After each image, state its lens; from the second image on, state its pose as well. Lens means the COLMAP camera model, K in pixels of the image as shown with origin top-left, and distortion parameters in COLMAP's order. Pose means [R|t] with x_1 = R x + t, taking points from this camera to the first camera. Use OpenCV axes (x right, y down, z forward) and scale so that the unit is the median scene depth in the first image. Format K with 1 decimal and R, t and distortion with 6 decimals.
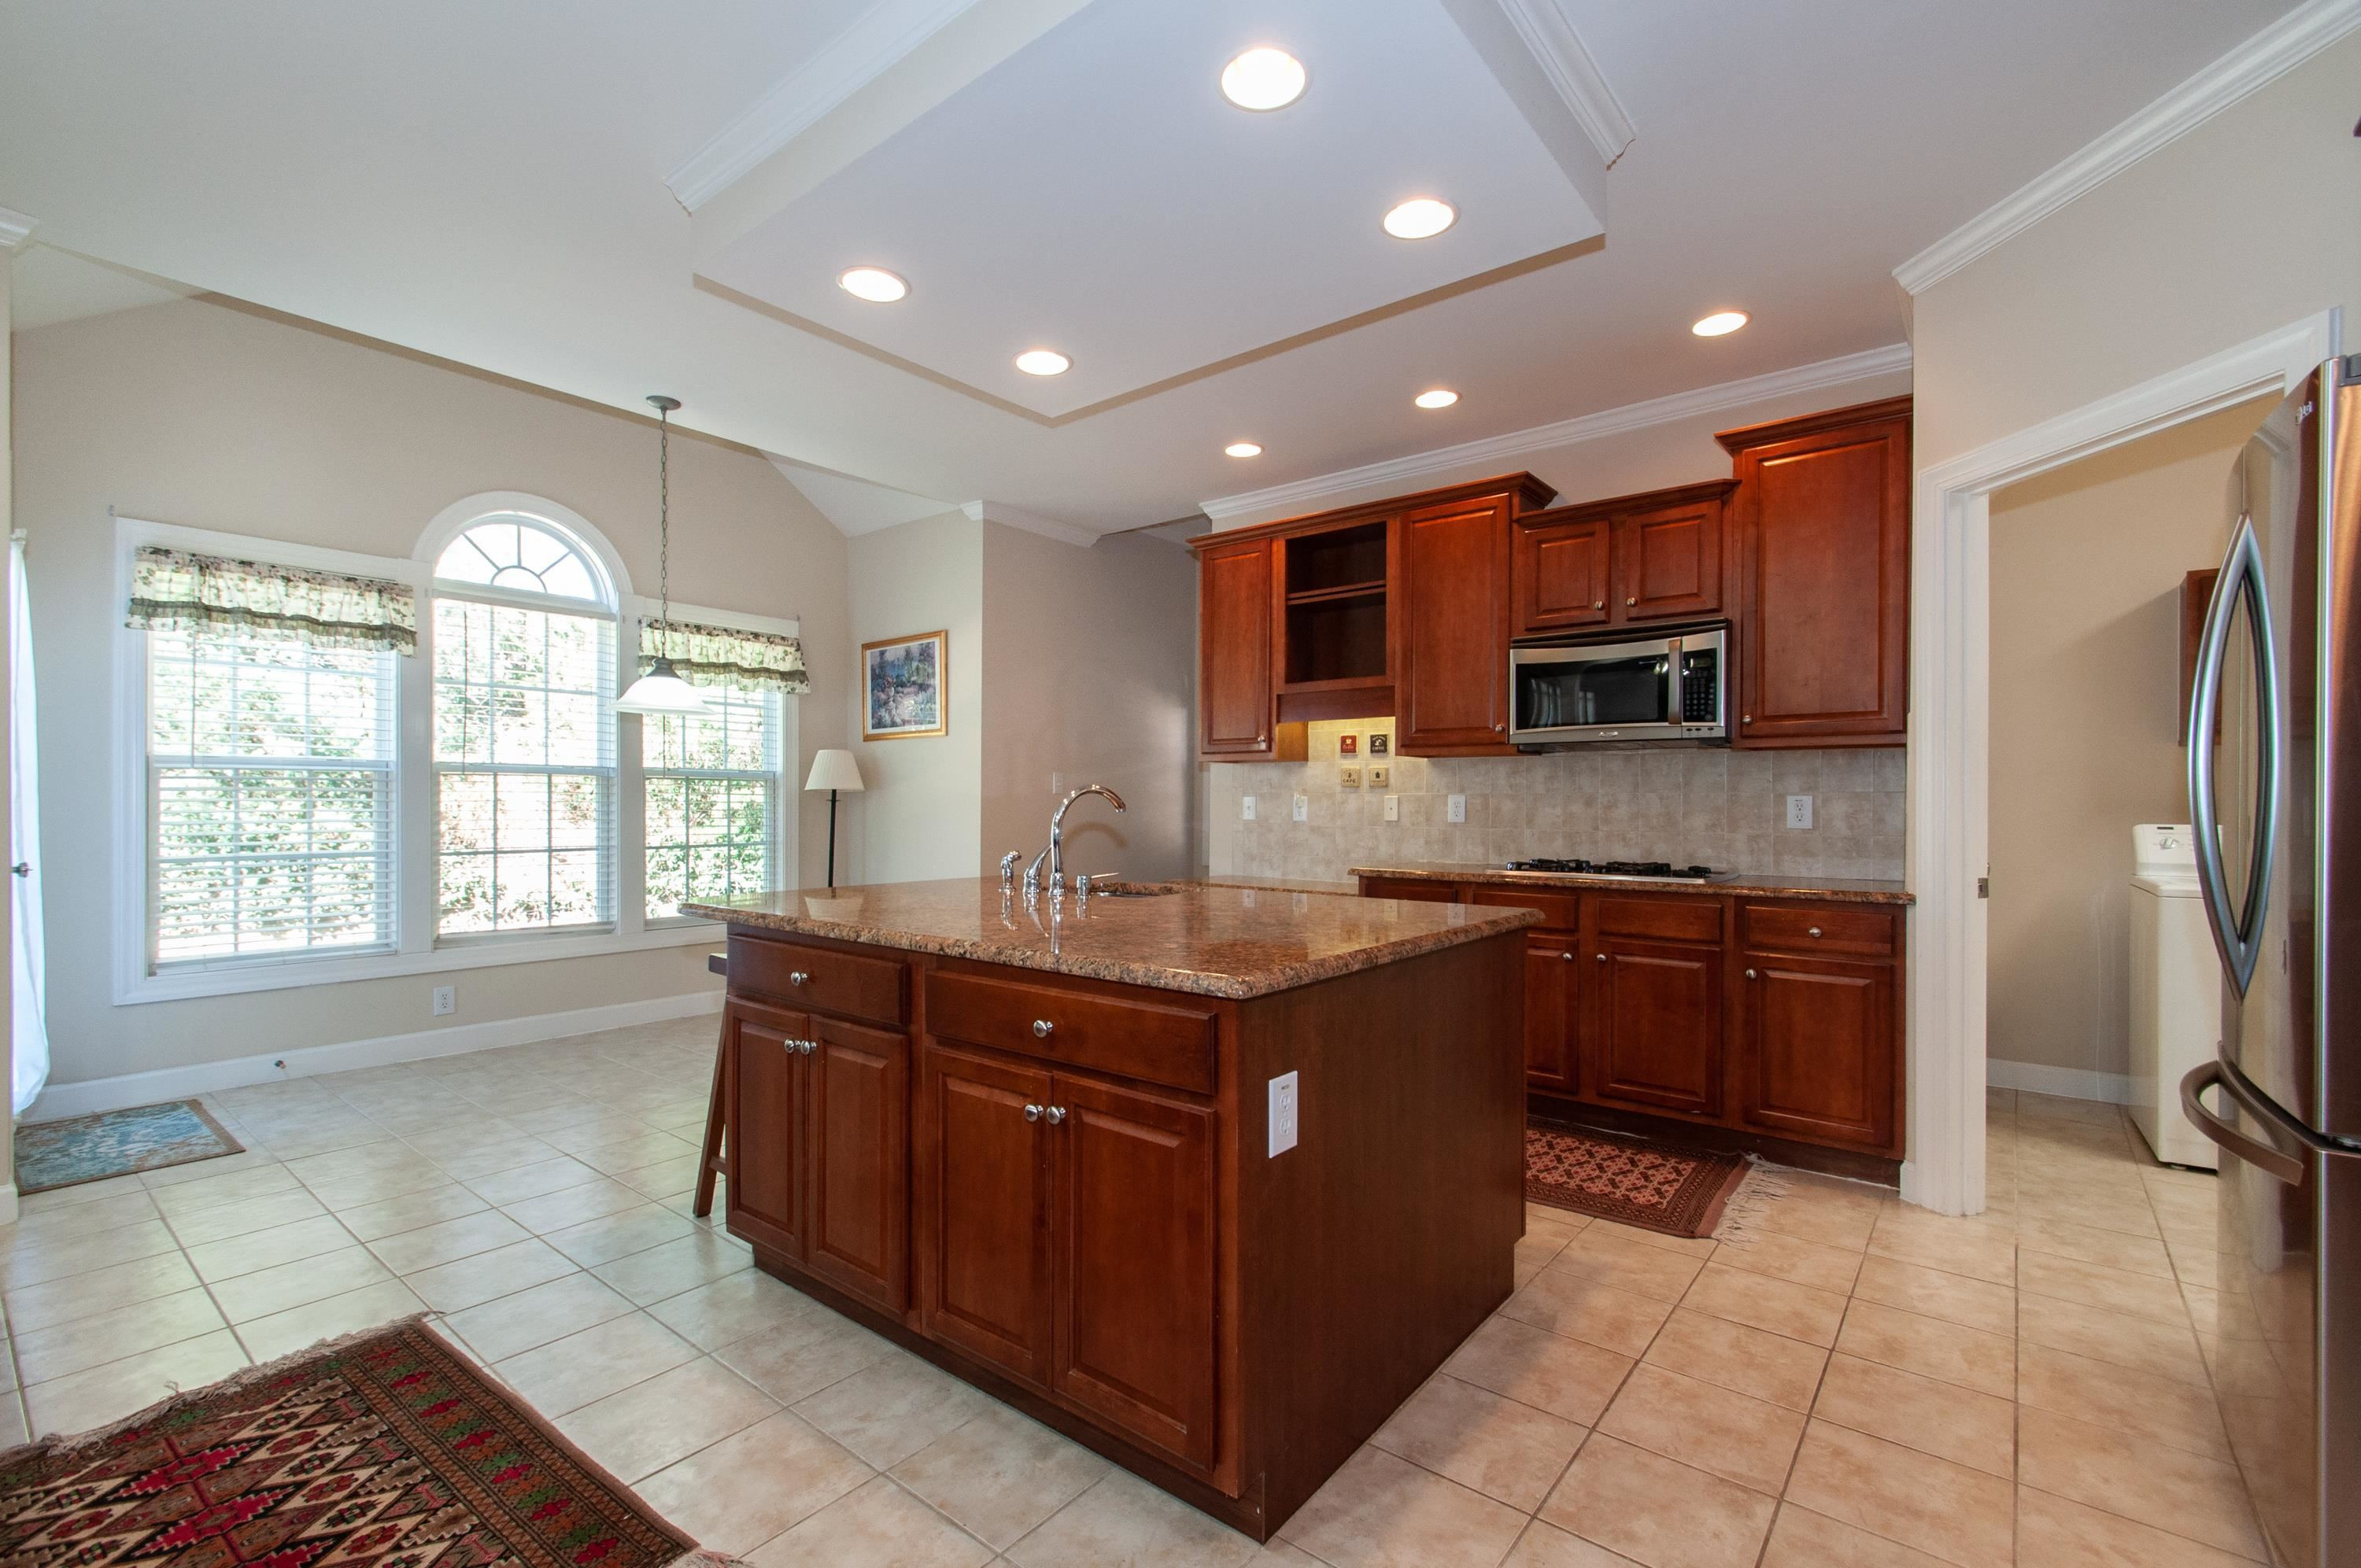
lens RADIAL K [[1025.1, 0, 1175.5], [0, 1025.1, 803.2], [0, 0, 1]] dist [0.000186, -0.000127]
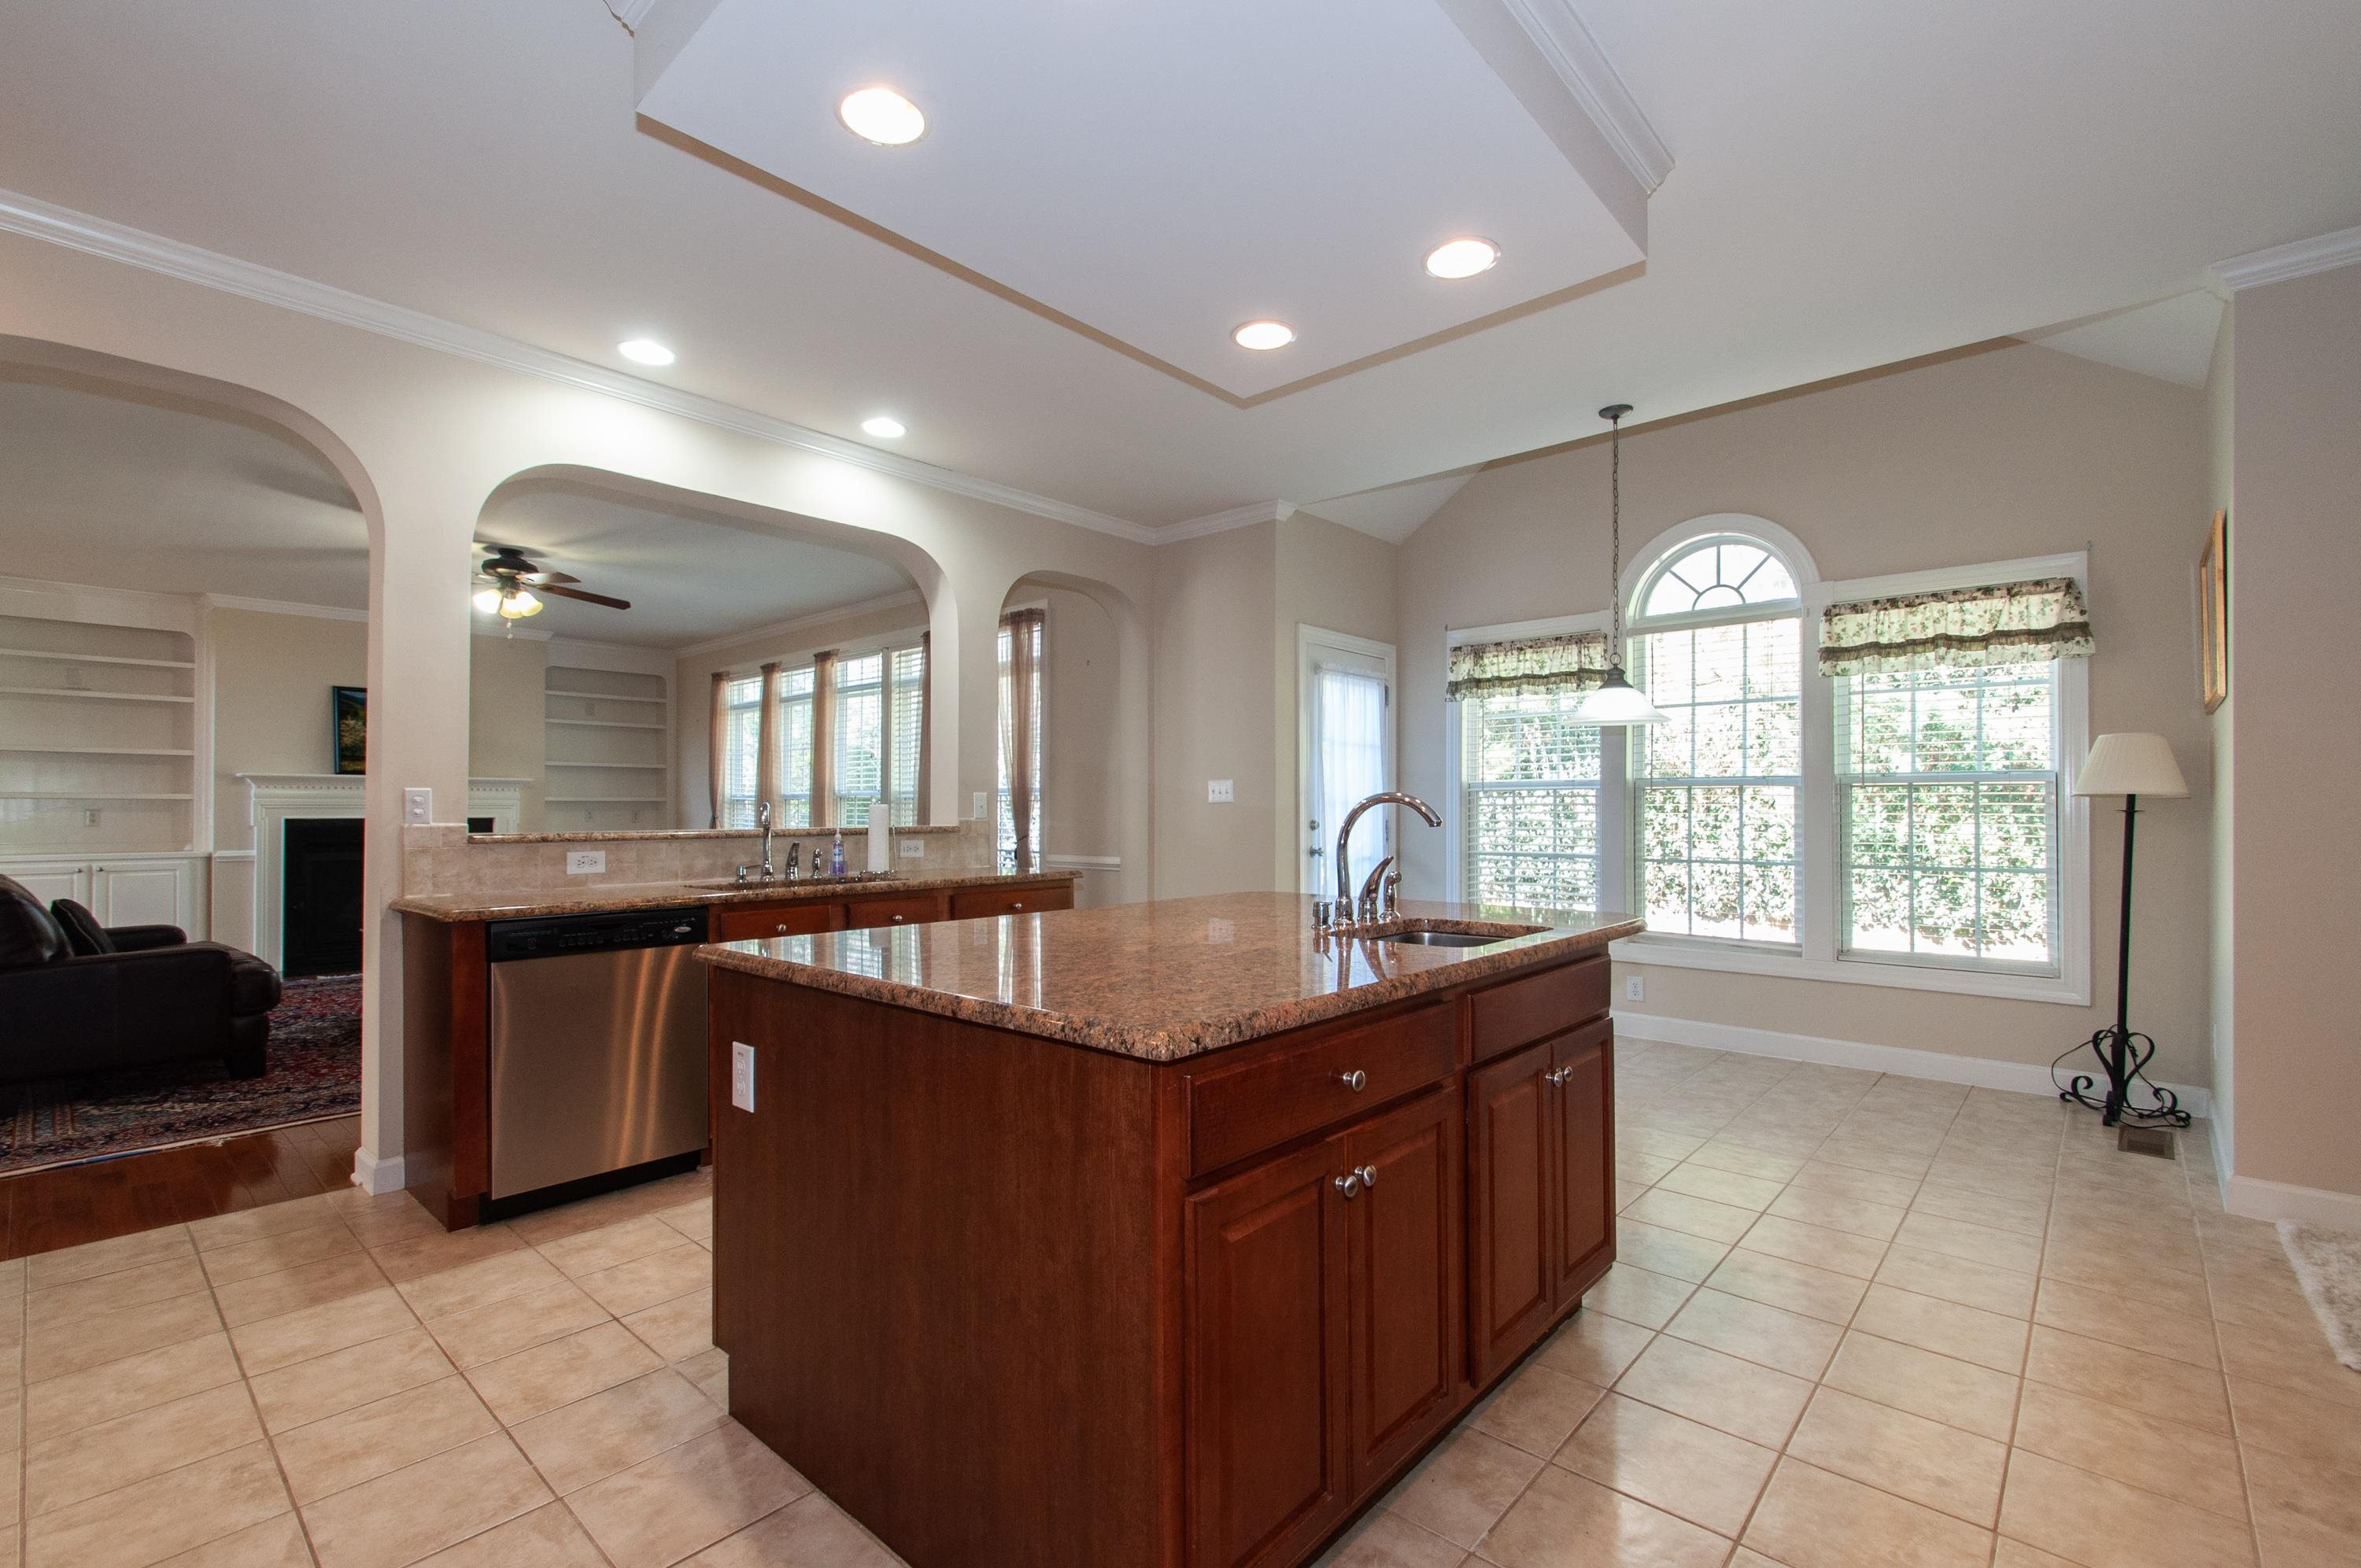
lens RADIAL K [[1025.1, 0, 1175.5], [0, 1025.1, 803.2], [0, 0, 1]] dist [0.000186, -0.000127]
pose [[-0.052281, -0.012356, -0.998556, 0.466499], [0.000224, 0.999923, -0.012385, 0.000618], [0.998632, -0.000871, -0.052275, 0.573896]]
